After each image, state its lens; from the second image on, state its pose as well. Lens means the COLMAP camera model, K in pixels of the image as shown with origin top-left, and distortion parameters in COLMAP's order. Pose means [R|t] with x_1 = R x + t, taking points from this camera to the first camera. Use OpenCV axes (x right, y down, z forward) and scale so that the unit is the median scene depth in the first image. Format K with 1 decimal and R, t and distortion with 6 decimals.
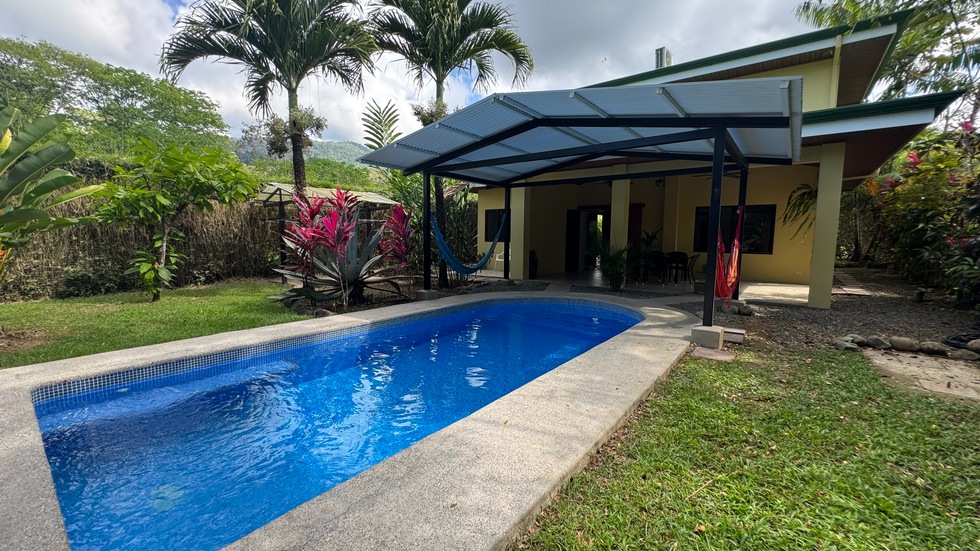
lens RADIAL K [[392.1, 0, 490.0], [0, 392.1, 275.5], [0, 0, 1]] dist [-0.002341, 0.000029]
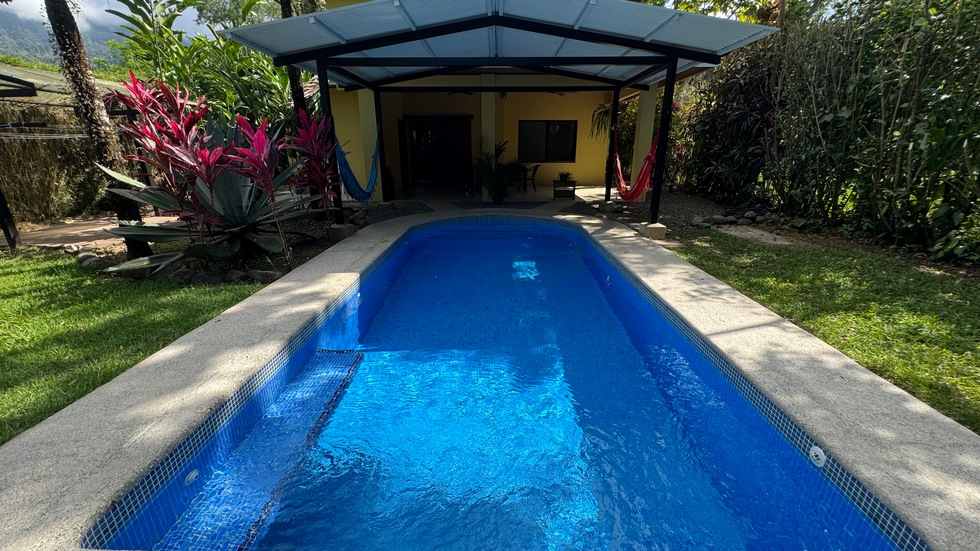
lens RADIAL K [[392.1, 0, 490.0], [0, 392.1, 275.5], [0, 0, 1]] dist [-0.002341, 0.000029]
pose [[0.799330, -0.197812, 0.567399, -0.307492], [0.069941, 0.968471, 0.239108, -0.025110], [-0.596808, -0.151442, 0.787963, 0.140450]]
